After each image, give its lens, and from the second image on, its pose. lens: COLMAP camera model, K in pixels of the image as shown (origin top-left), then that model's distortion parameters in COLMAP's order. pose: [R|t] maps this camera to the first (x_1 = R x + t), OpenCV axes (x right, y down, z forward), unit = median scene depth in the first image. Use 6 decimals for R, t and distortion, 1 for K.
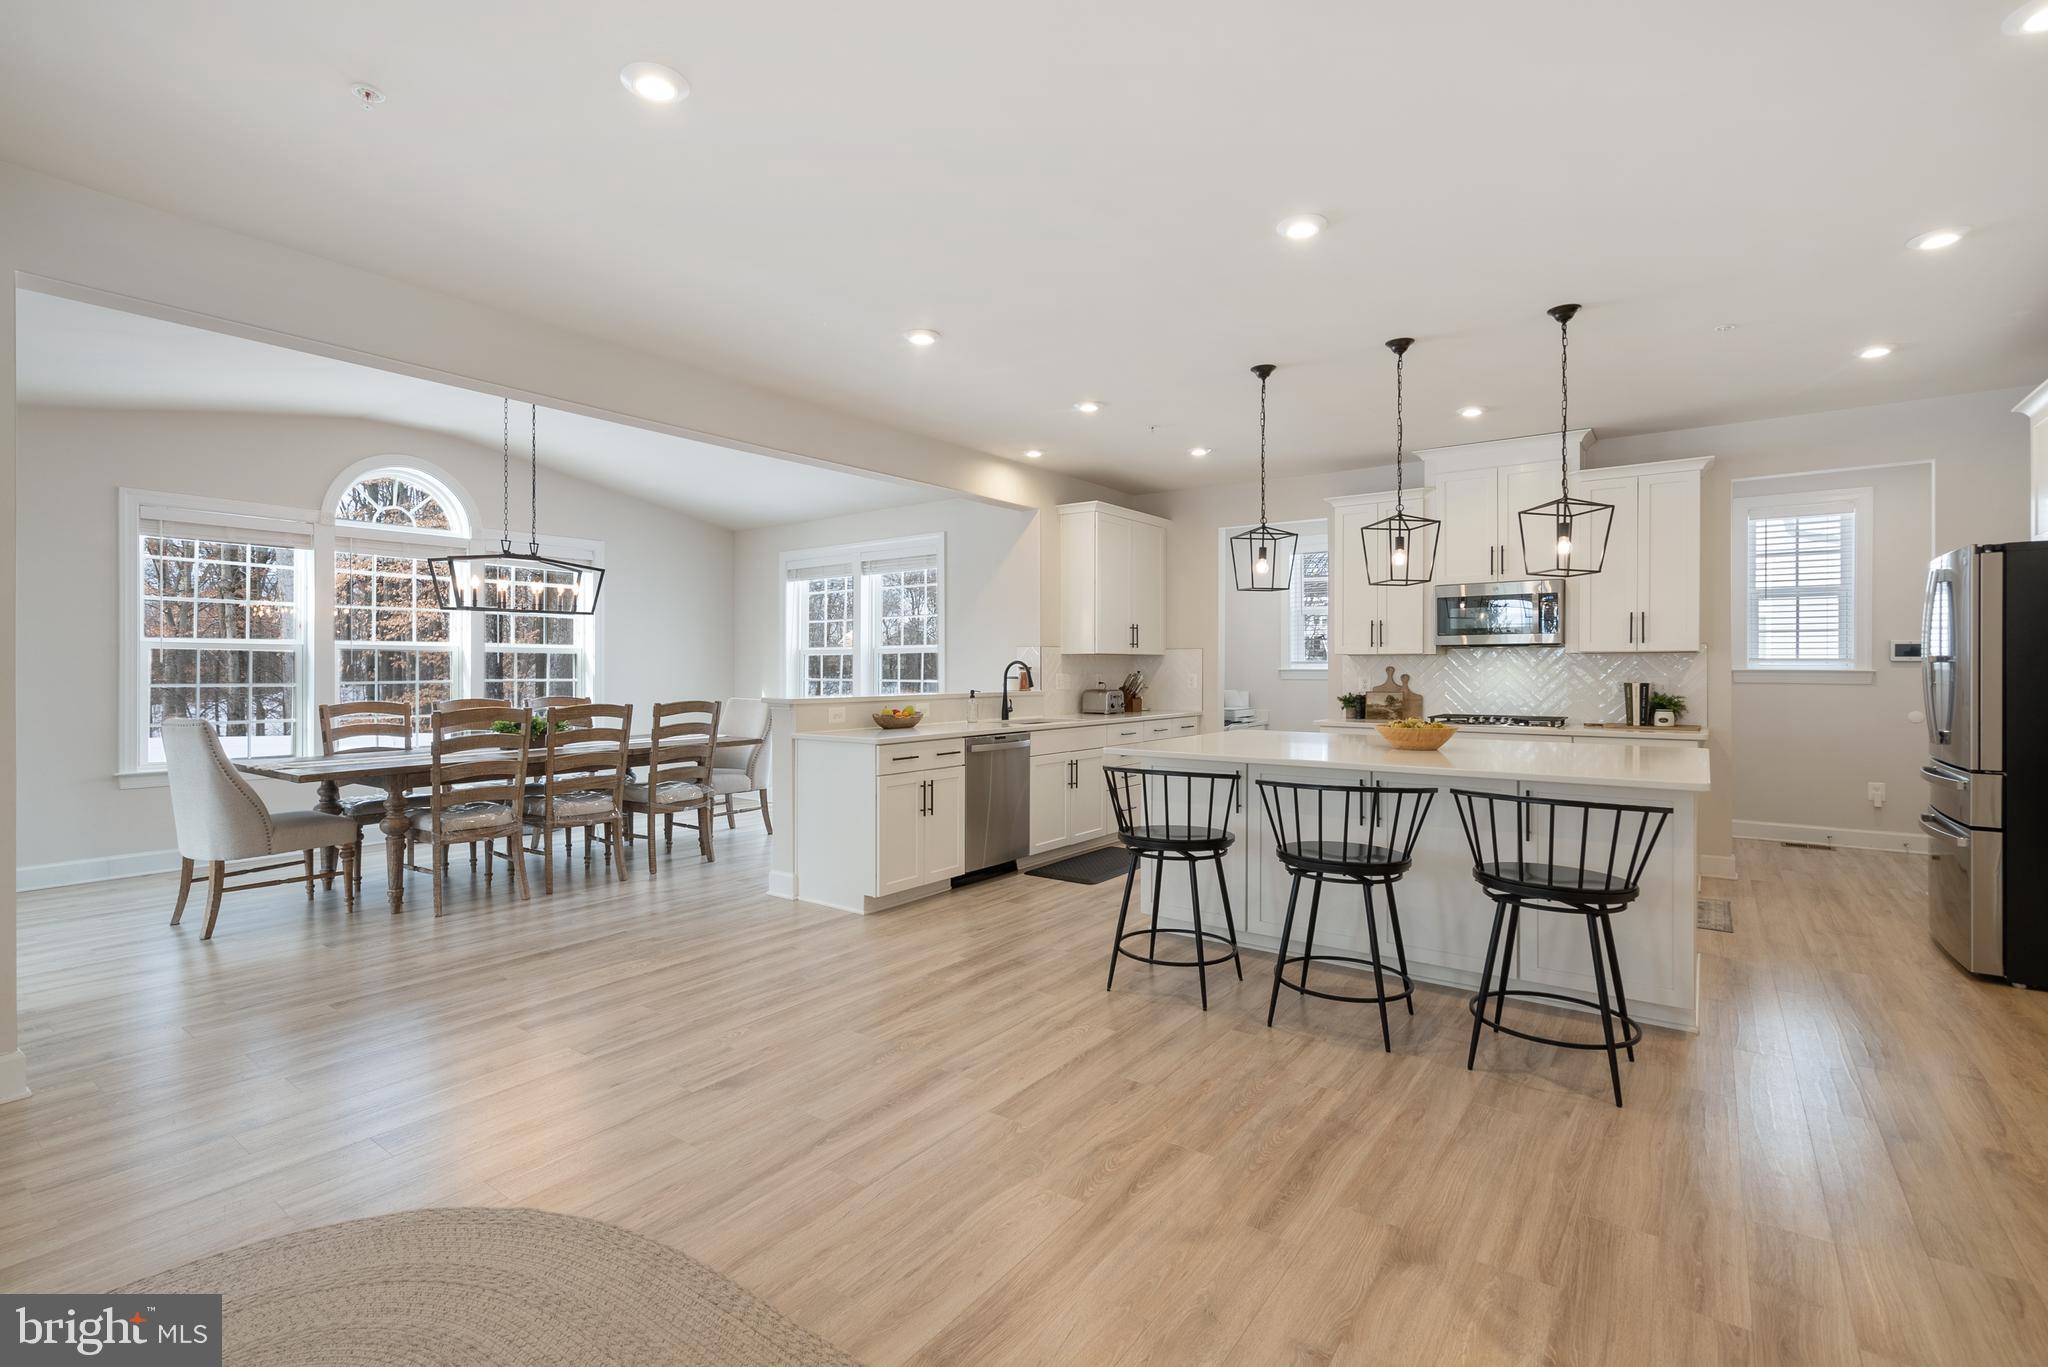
lens RADIAL K [[947.8, 0, 1016.1], [0, 947.8, 670.2], [0, 0, 1]] dist [0.000516, 0.000547]
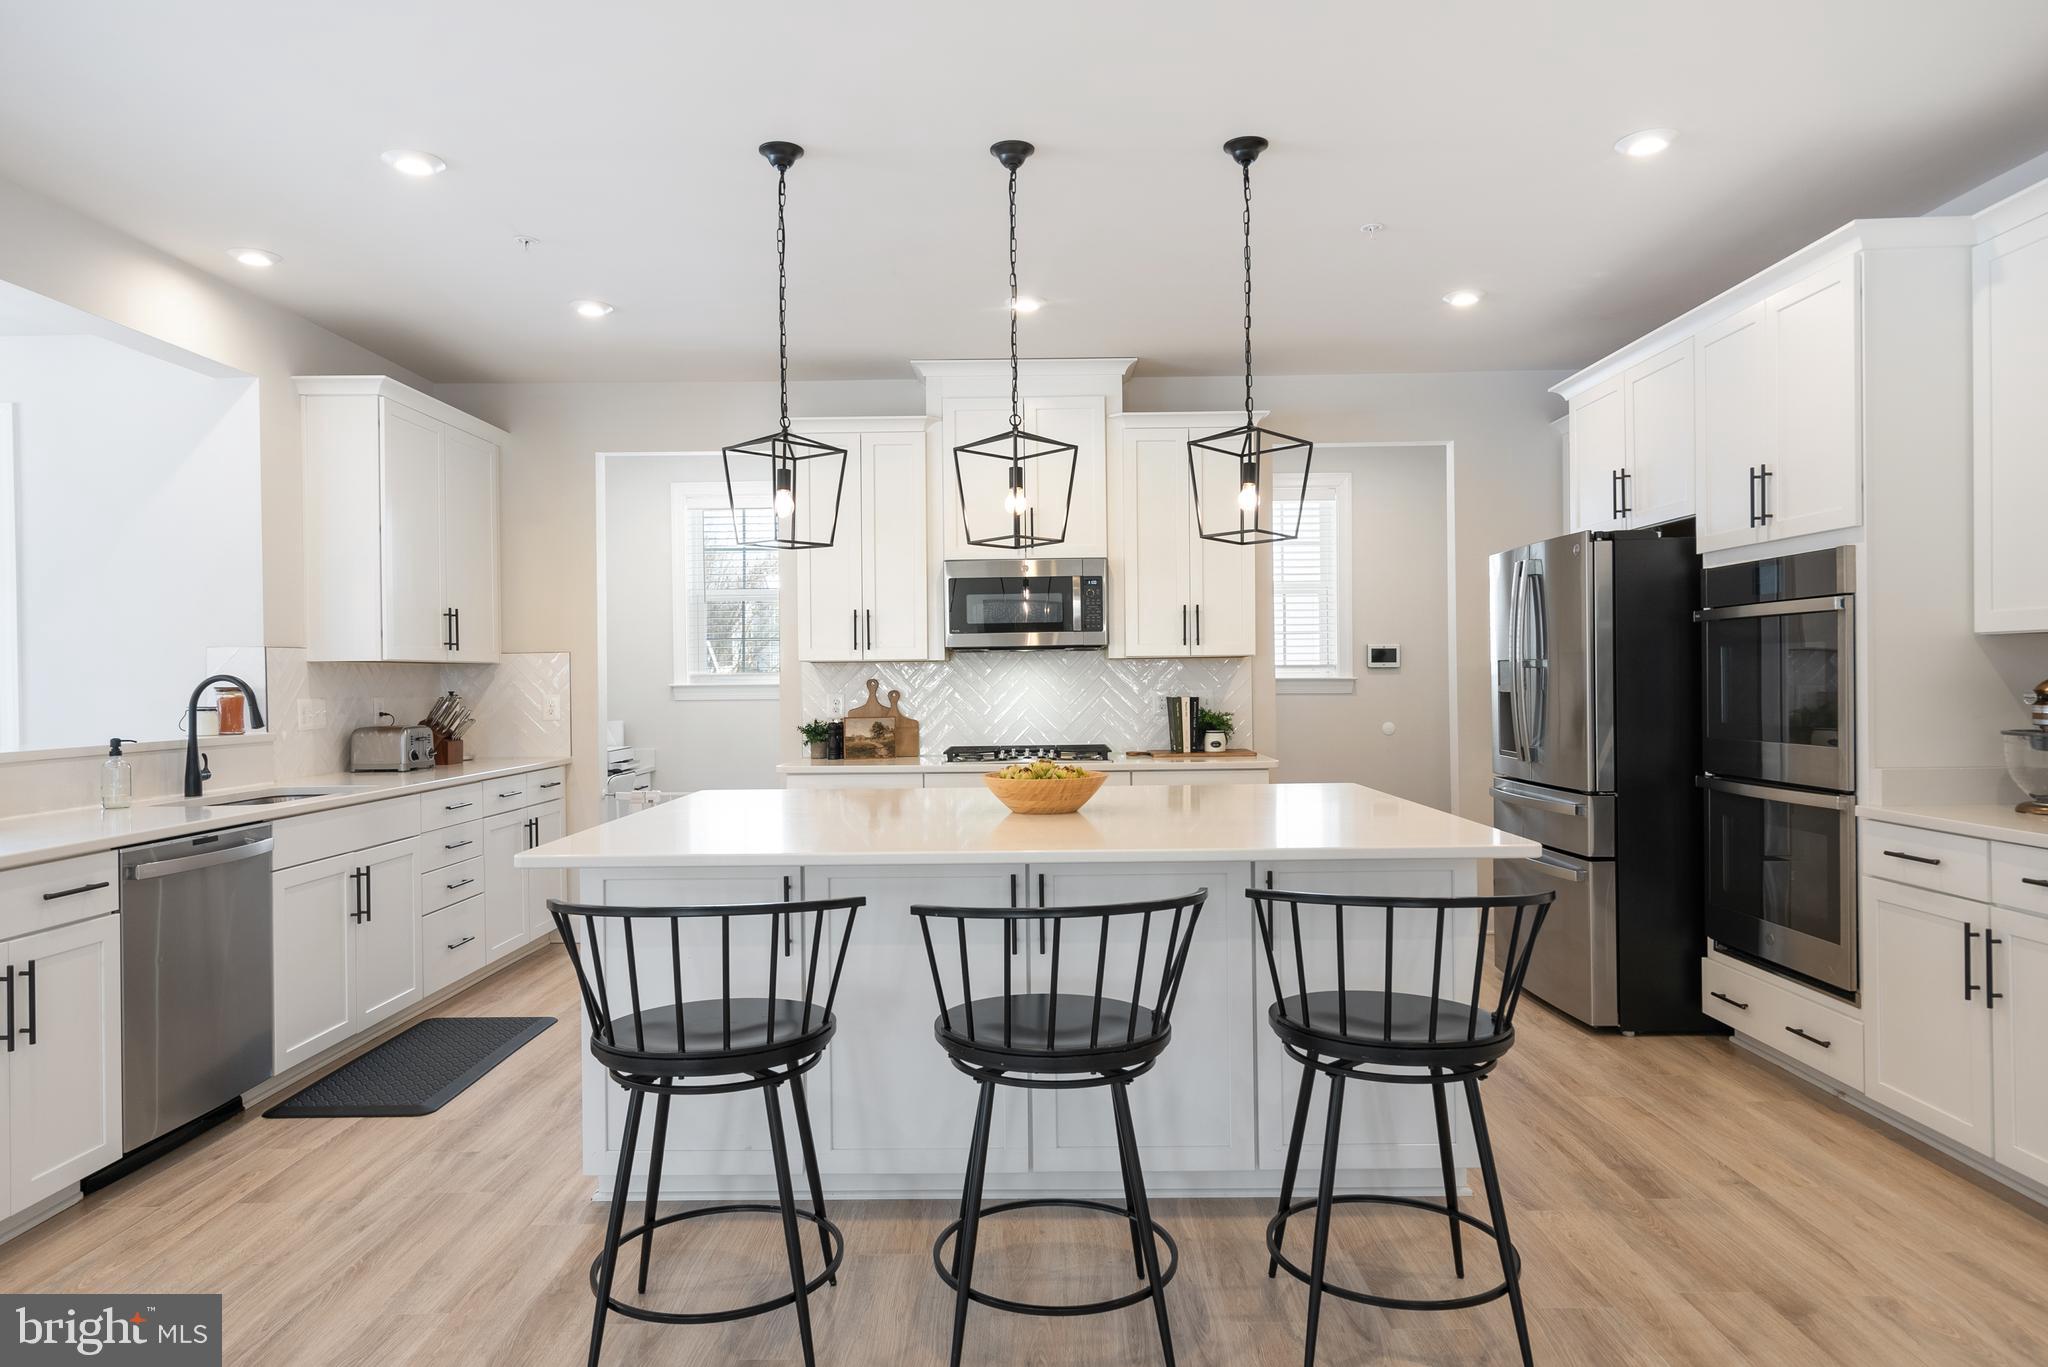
lens RADIAL K [[1262.7, 0, 1028.1], [0, 1262.7, 684.5], [0, 0, 1]] dist [0.008098, 0.004347]
pose [[0.807041, -0.012572, 0.590362, -0.054721], [0.012749, 0.999911, 0.003865, -0.002458], [-0.590358, 0.004407, 0.807129, 0.247036]]
